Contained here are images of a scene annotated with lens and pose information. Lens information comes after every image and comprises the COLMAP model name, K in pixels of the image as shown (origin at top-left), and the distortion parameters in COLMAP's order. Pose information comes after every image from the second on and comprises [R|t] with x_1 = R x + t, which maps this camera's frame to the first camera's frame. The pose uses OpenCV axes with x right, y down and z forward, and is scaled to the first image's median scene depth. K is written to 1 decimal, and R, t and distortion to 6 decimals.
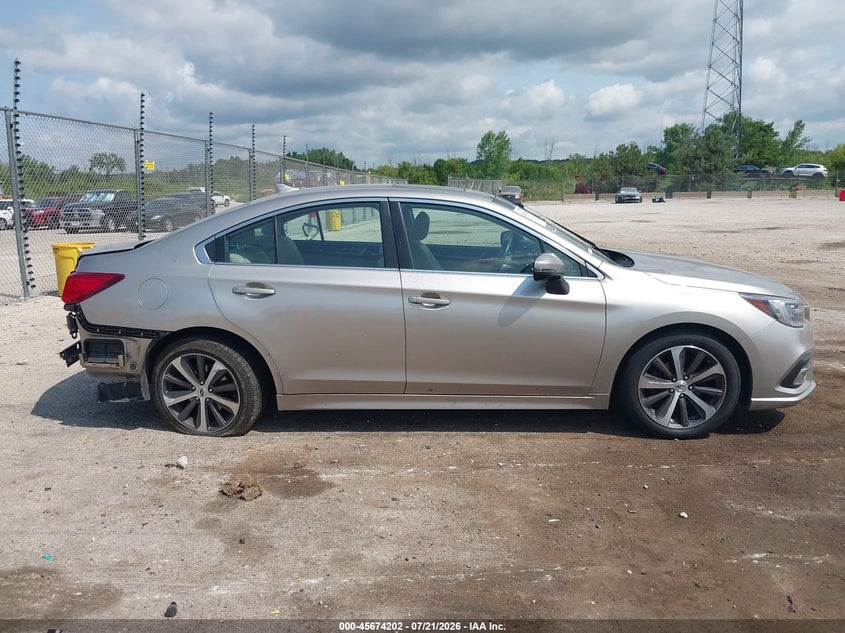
lens RADIAL K [[688.0, 0, 422.9], [0, 688.0, 295.1], [0, 0, 1]] dist [0.002813, -0.038531]
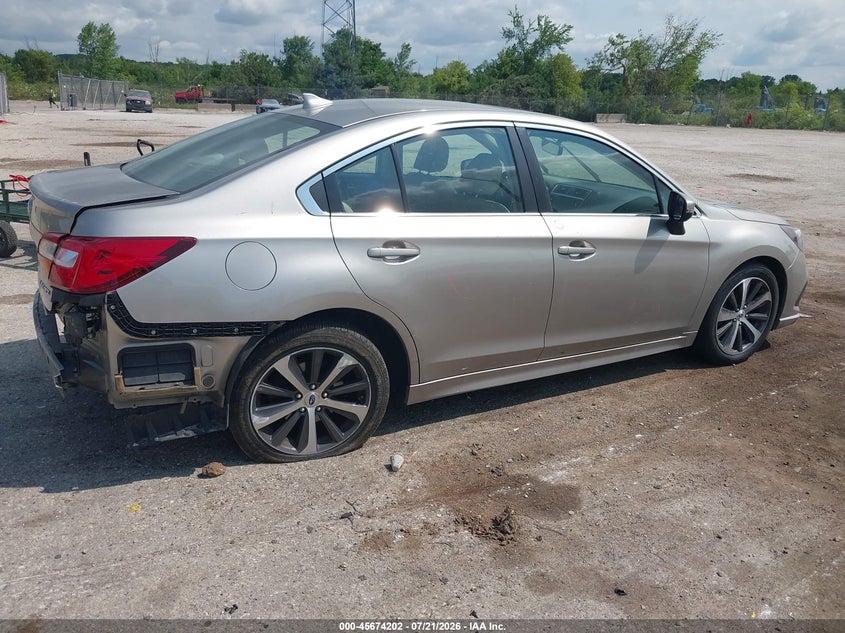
lens RADIAL K [[673.1, 0, 422.5], [0, 673.1, 316.5], [0, 0, 1]] dist [0.017710, -0.036497]
pose [[0.844474, -0.113827, 0.523361, -0.582413], [0.028975, 0.985434, 0.167571, -0.054740], [-0.534812, -0.126345, 0.835472, 0.383818]]
